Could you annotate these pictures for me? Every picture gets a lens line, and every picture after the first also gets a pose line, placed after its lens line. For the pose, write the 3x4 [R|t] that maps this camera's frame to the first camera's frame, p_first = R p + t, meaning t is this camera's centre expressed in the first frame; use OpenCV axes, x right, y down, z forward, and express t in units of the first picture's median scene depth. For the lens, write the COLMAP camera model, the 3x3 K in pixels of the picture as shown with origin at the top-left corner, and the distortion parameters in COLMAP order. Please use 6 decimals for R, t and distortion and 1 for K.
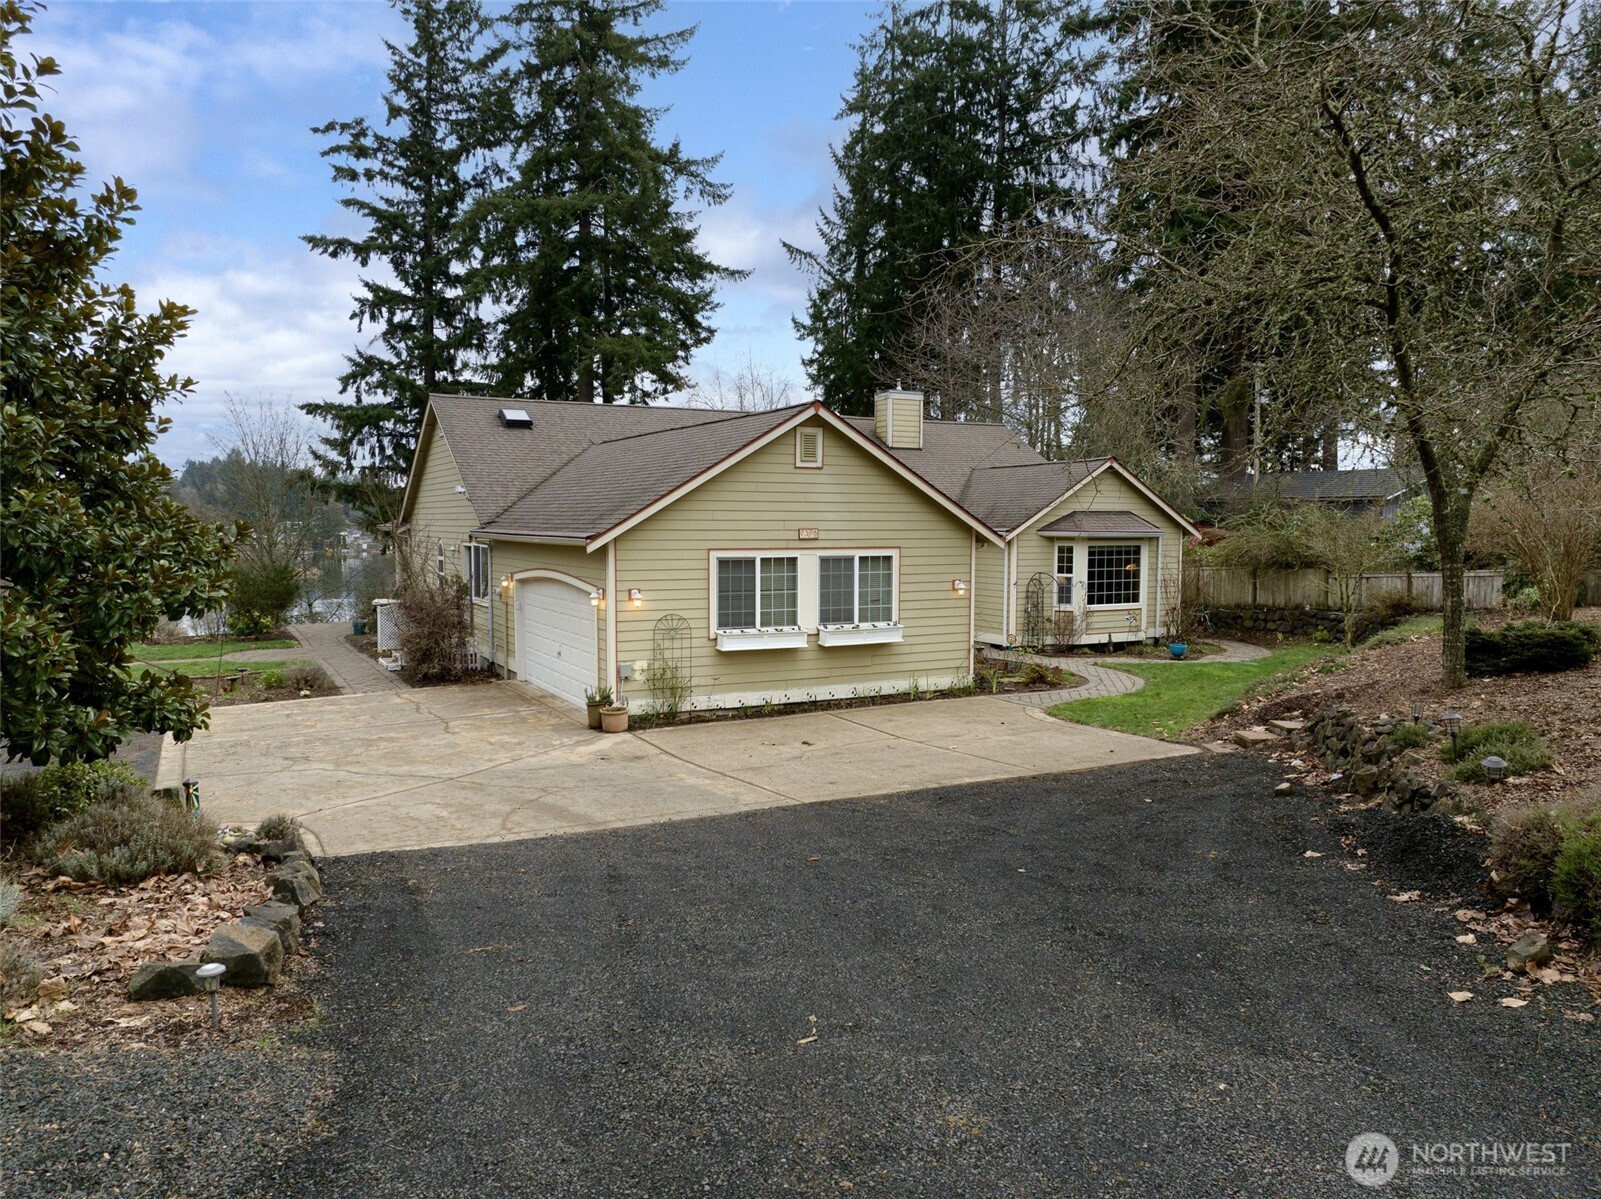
lens RADIAL K [[1113.9, 0, 792.5], [0, 1113.9, 611.4], [0, 0, 1]] dist [-0.047945, 0.008991]
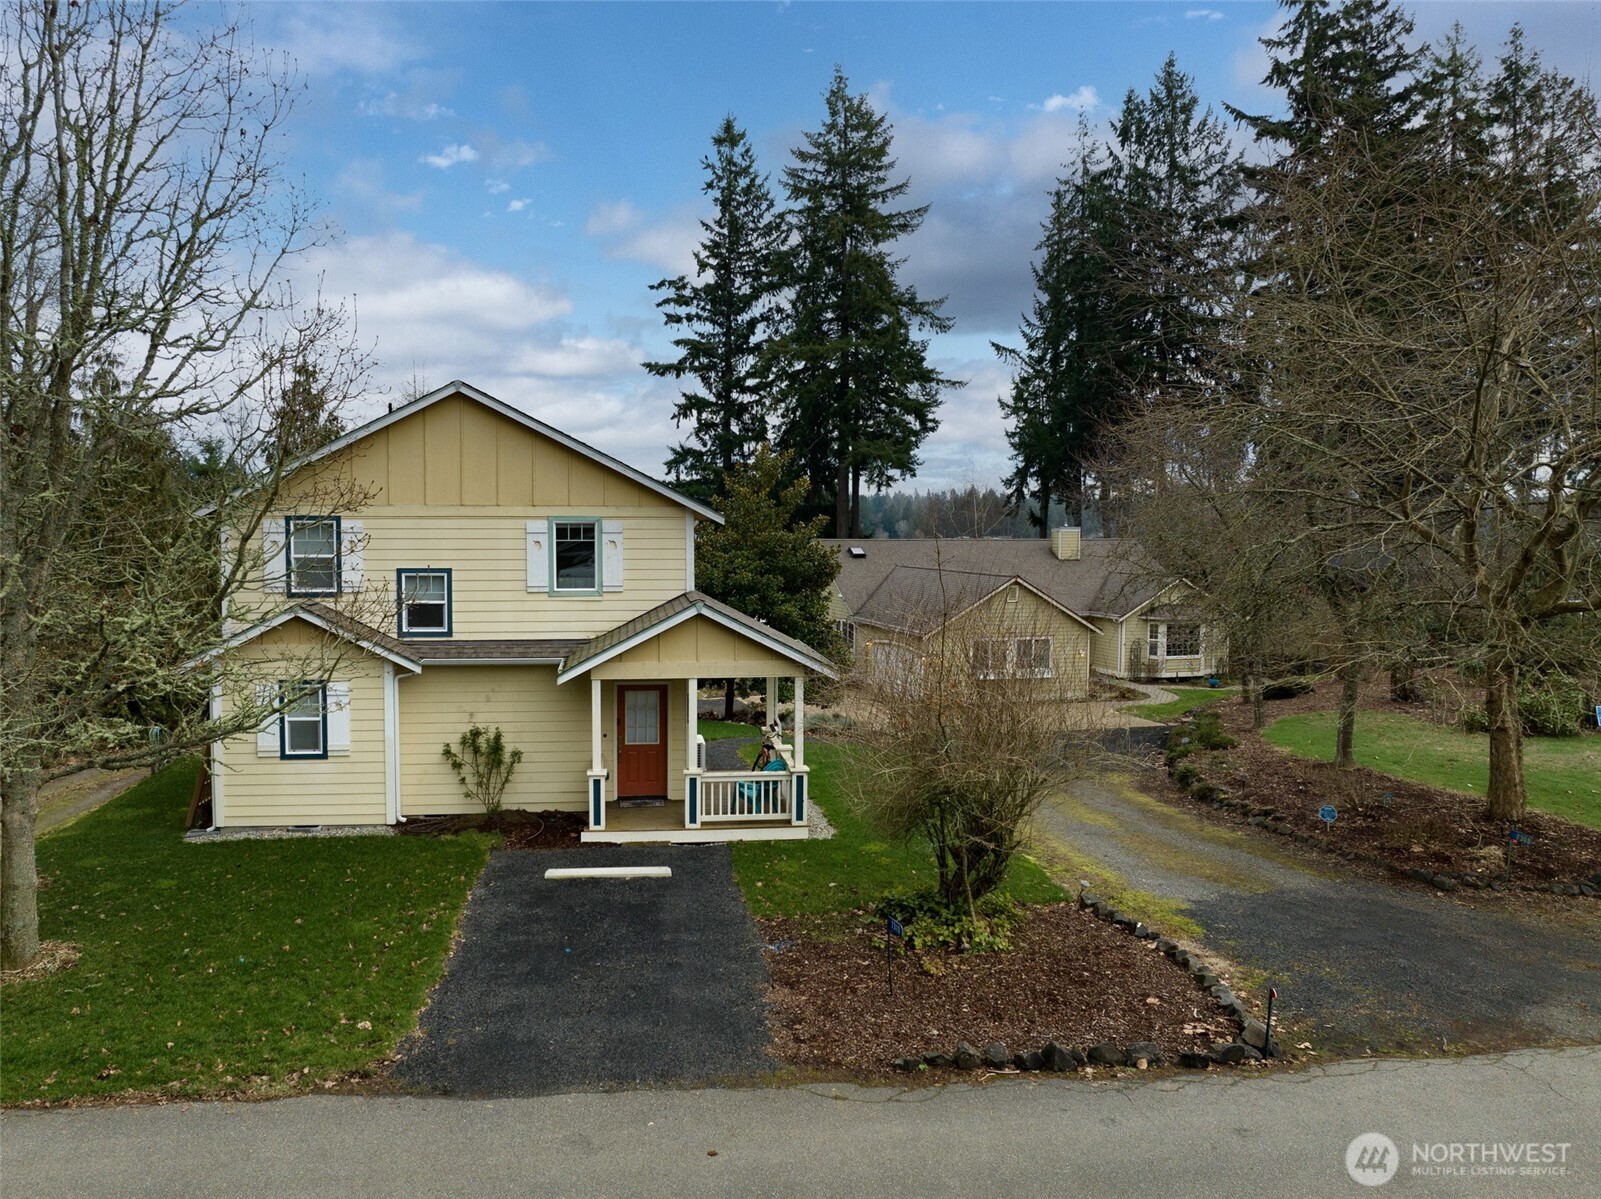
lens RADIAL K [[1115.0, 0, 751.4], [0, 1115.0, 597.5], [0, 0, 1]] dist [-0.004124, 0.001538]
pose [[0.977616, 0.011048, -0.210105, -0.007620], [-0.014324, 0.999798, -0.014078, -0.024380], [0.209907, 0.016772, 0.977578, -0.347722]]
